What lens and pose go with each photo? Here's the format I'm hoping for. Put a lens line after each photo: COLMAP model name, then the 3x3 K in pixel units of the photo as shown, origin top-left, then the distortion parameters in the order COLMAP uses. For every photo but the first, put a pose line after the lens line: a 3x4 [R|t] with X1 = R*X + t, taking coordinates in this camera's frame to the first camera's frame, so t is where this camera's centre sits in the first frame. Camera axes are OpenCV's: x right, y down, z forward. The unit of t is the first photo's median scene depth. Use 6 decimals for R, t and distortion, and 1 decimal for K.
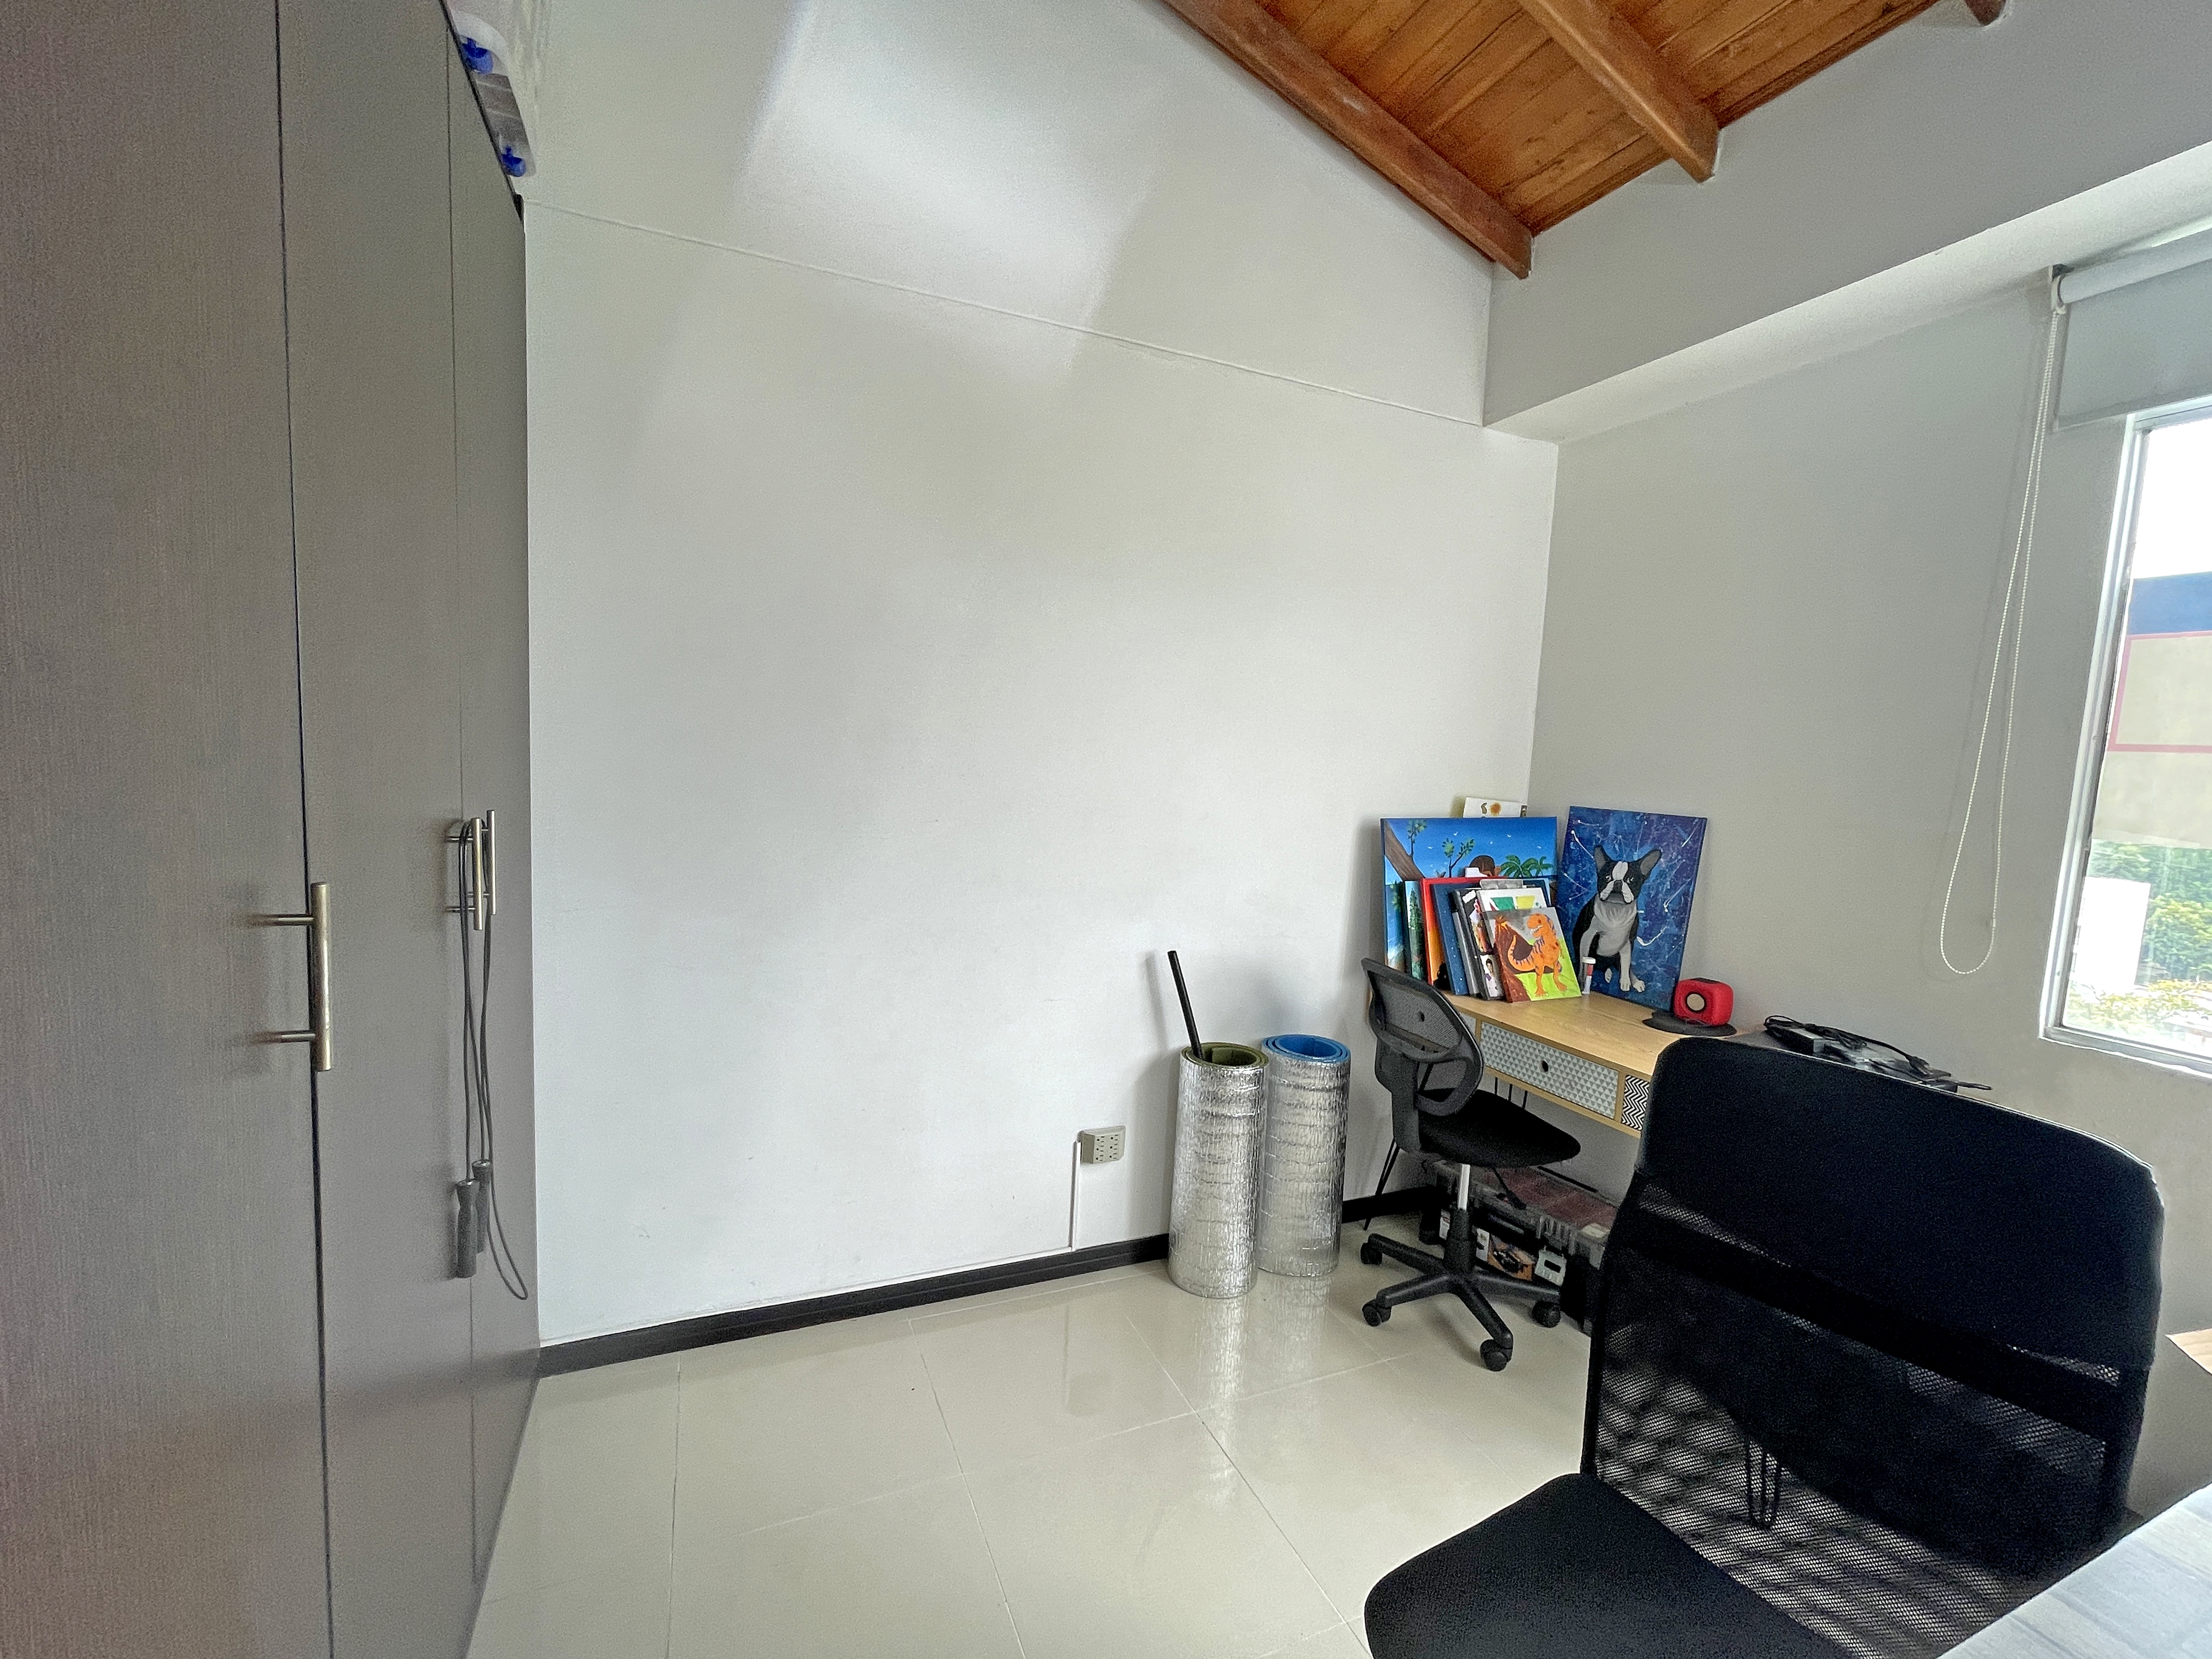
lens RADIAL K [[912.4, 0, 1093.8], [0, 912.4, 829.5], [0, 0, 1]] dist [-0.009943, -0.000046]
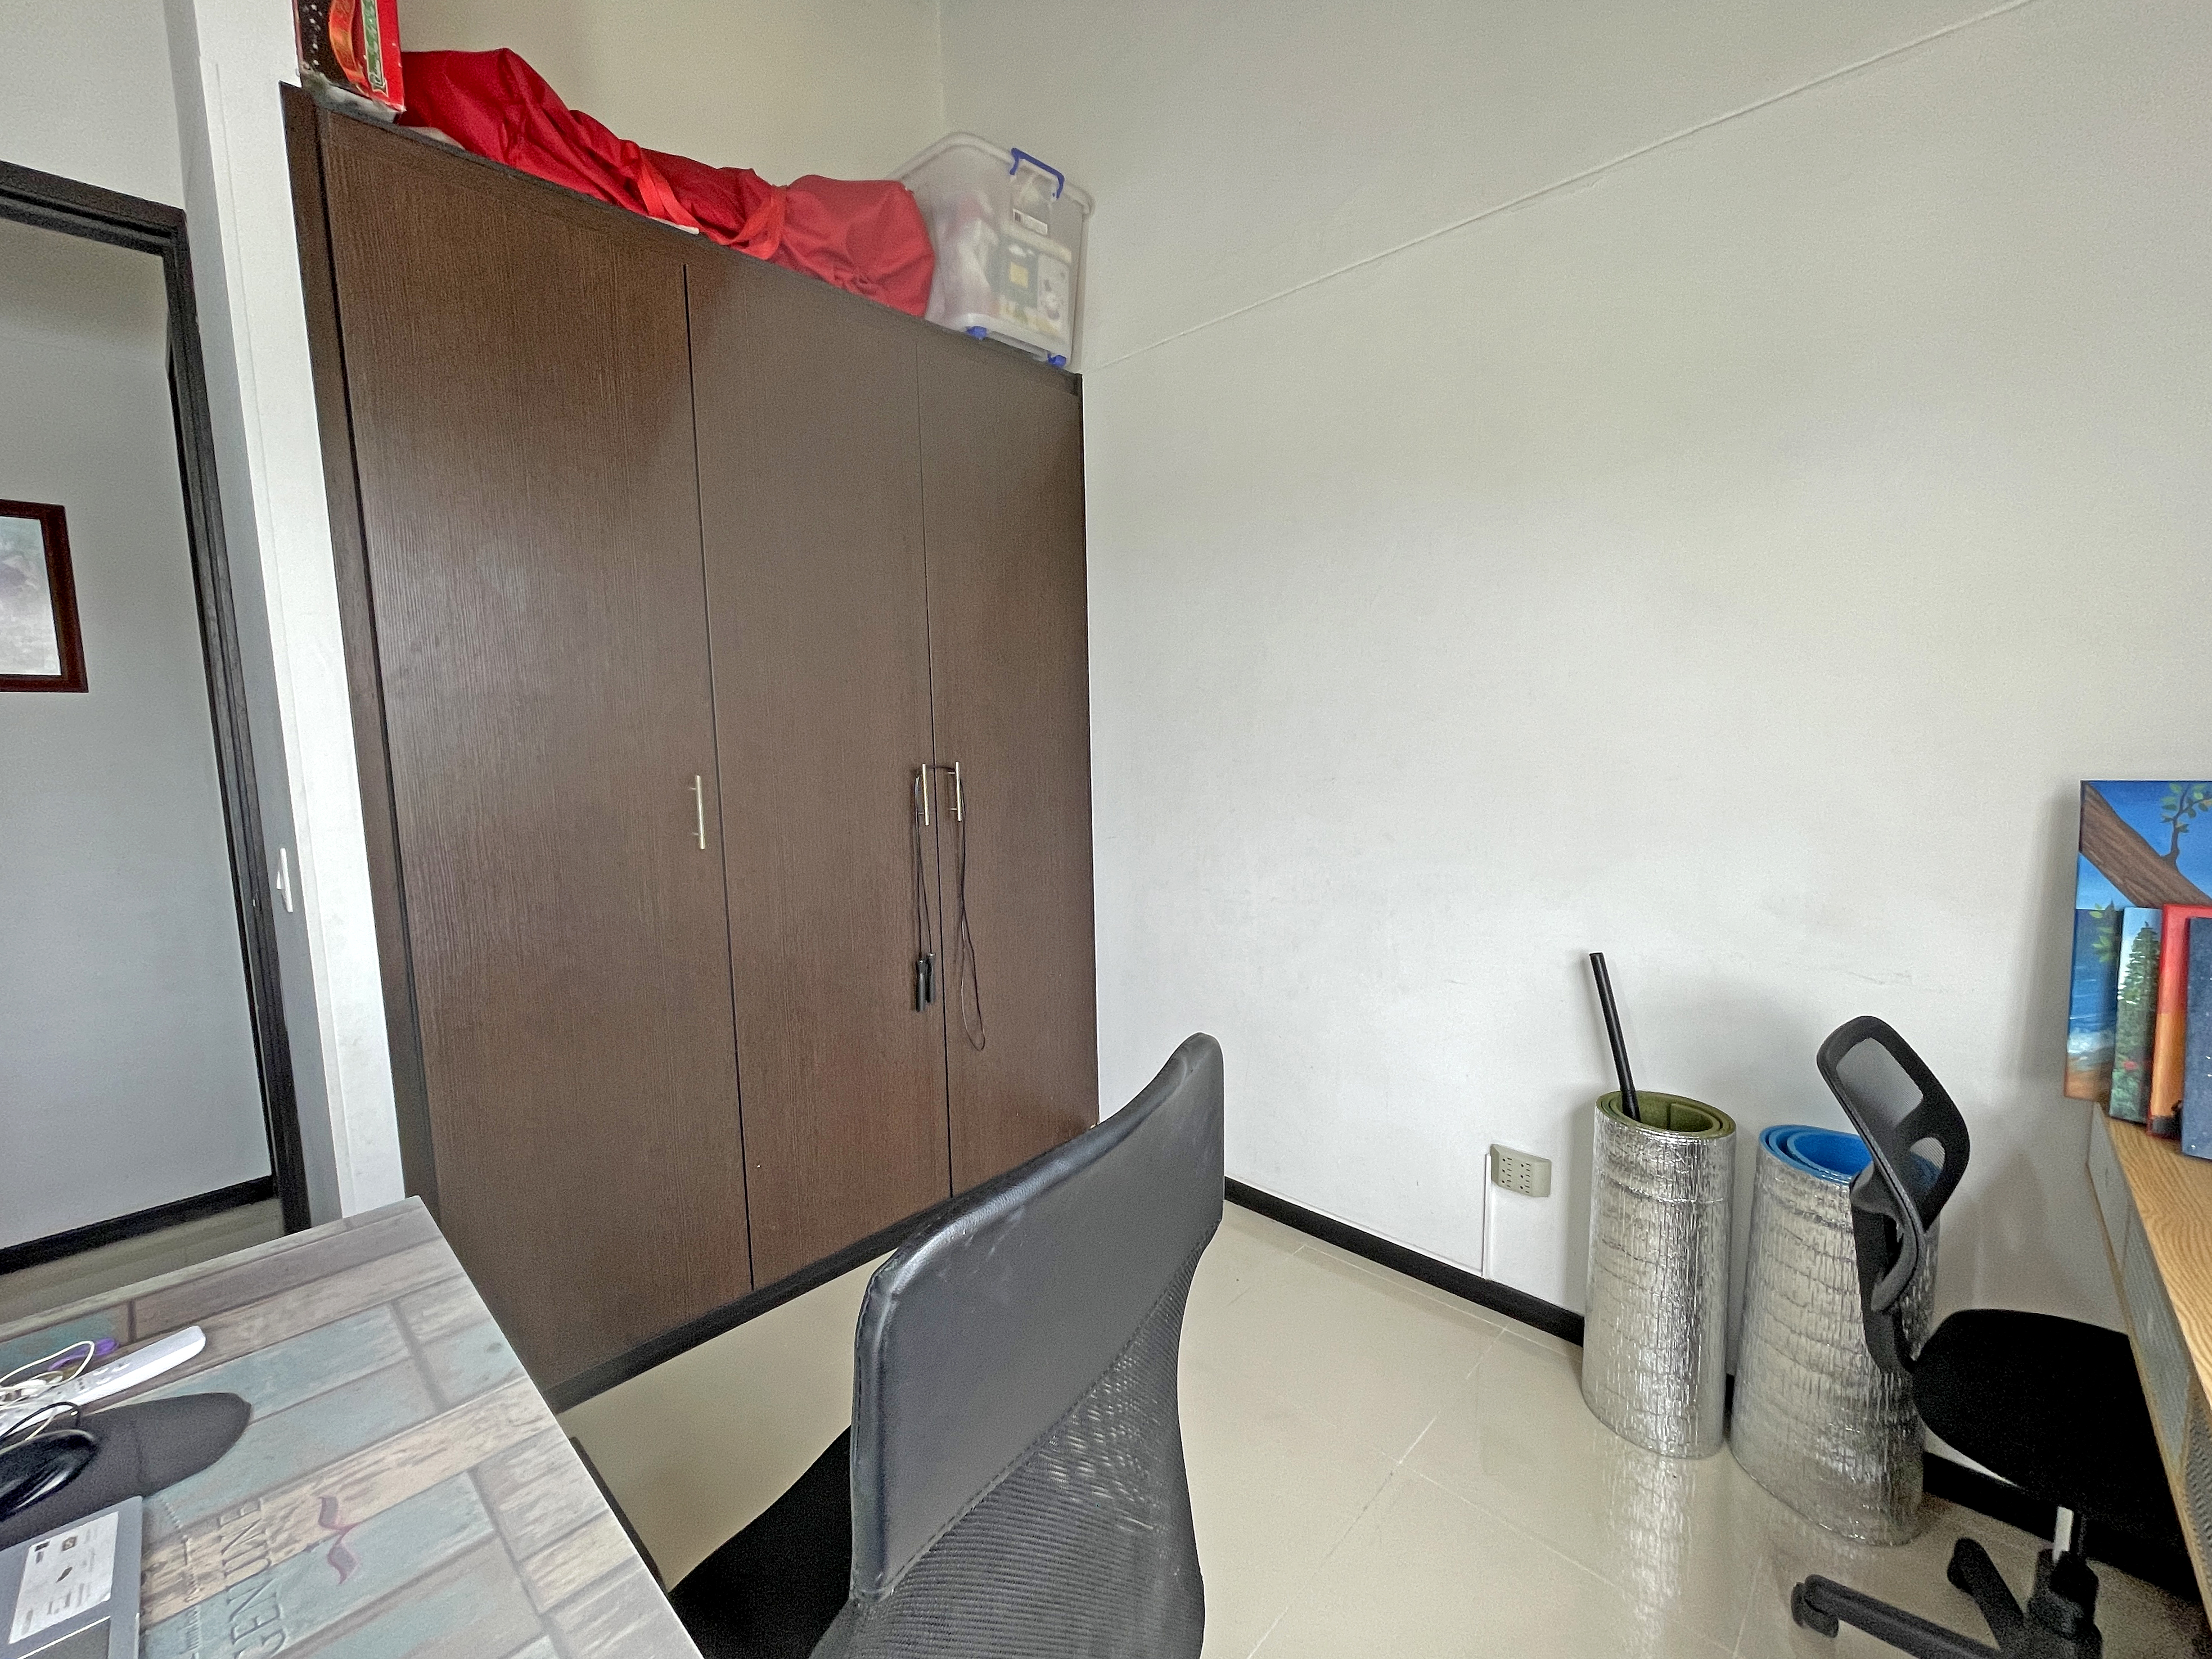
lens RADIAL K [[912.4, 0, 1100.5], [0, 912.4, 831.6], [0, 0, 1]] dist [-0.009943, -0.000046]
pose [[0.402031, 0.045757, -0.914482, 0.578429], [-0.039710, 0.998682, 0.032512, 0.022050], [0.914765, 0.023243, 0.403318, 0.291681]]
